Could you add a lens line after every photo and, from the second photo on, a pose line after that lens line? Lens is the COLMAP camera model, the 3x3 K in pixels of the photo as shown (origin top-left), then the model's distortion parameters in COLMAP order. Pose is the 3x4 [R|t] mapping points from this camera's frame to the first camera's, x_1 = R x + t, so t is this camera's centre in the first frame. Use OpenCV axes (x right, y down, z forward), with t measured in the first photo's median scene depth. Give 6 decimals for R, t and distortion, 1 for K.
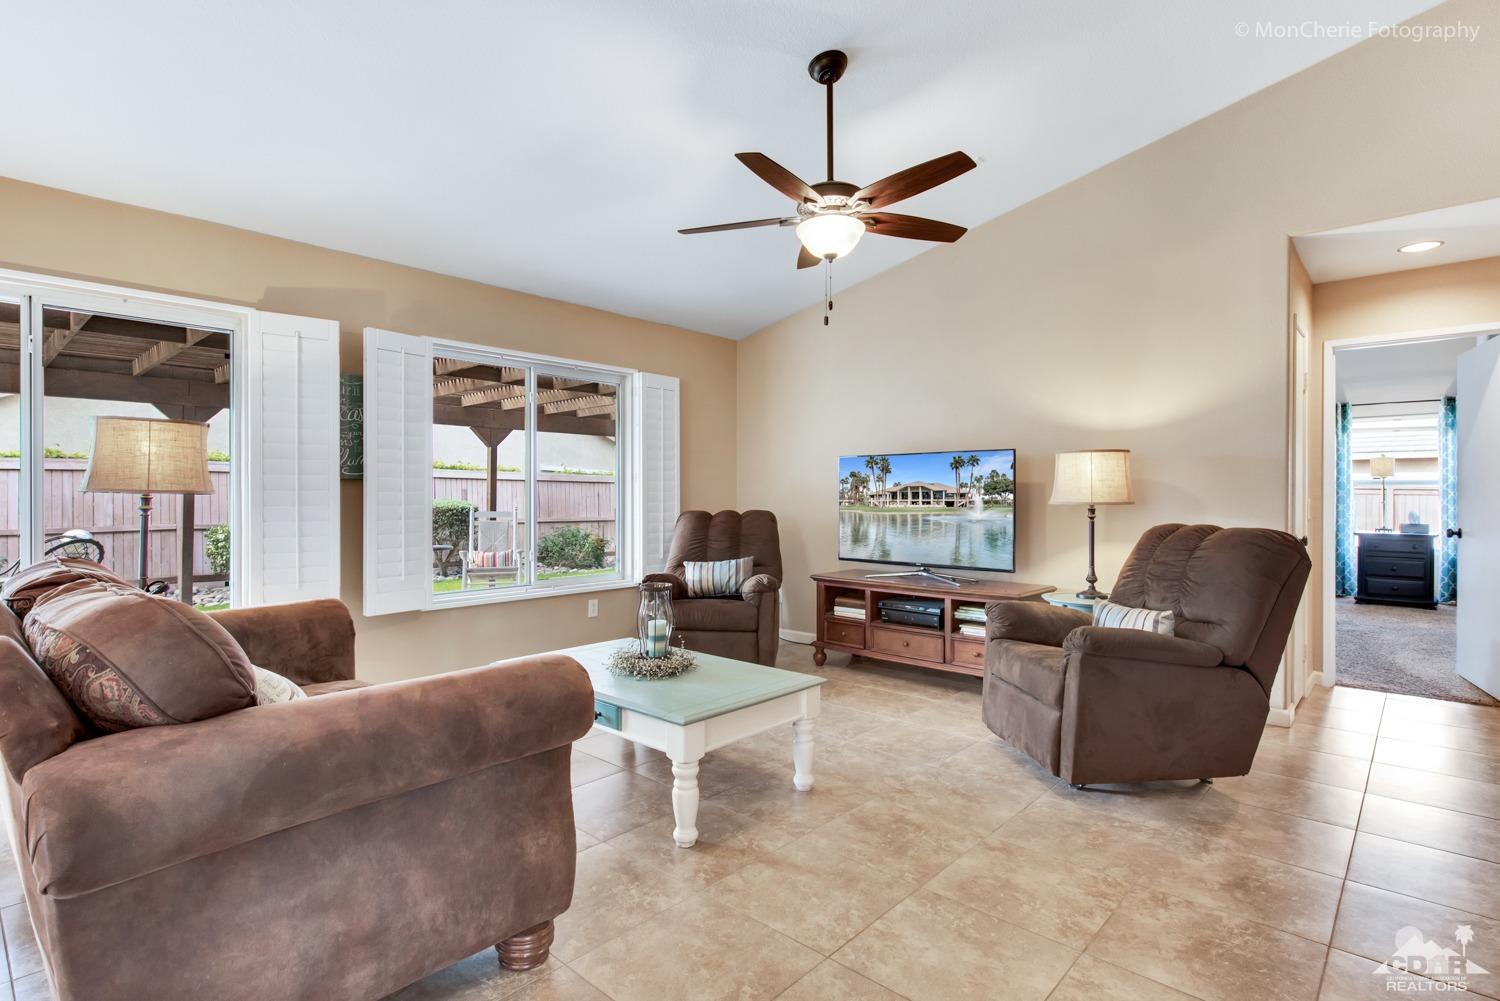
lens RADIAL K [[746.6, 0, 761.0], [0, 746.6, 498.6], [0, 0, 1]] dist [-0.001682, -0.000618]
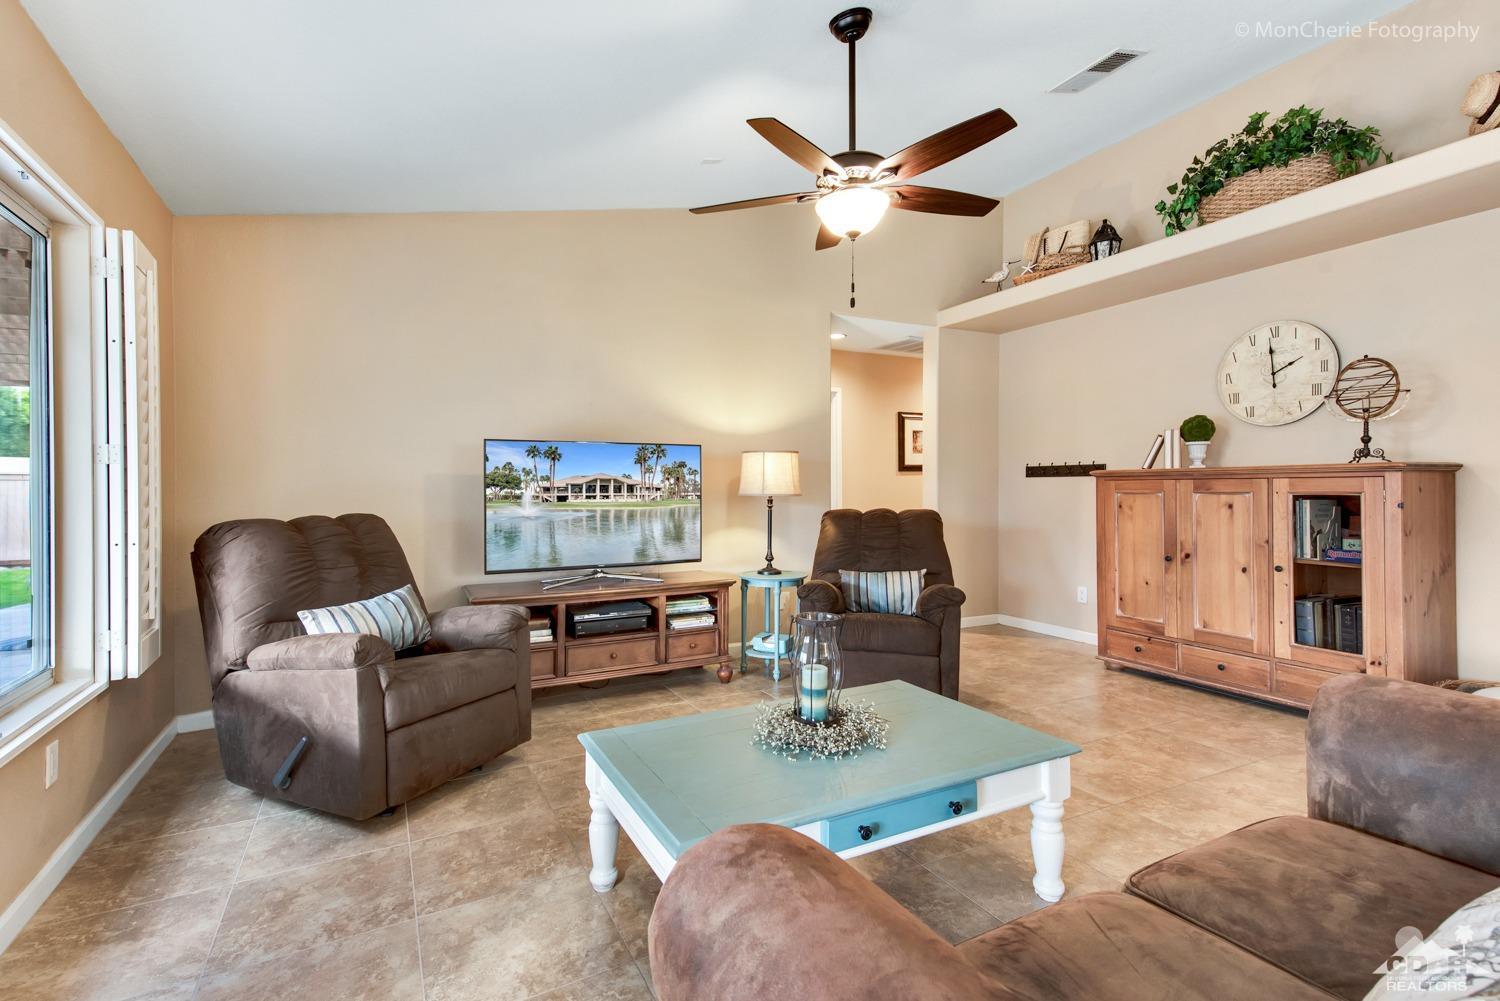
lens RADIAL K [[691.2, 0, 741.4], [0, 691.2, 487.0], [0, 0, 1]] dist [0.012790, -0.000698]
pose [[0.356599, -0.006790, 0.934233, -0.555279], [0.007571, 0.999962, 0.004378, -0.009913], [-0.934227, 0.005512, 0.356637, 0.594691]]
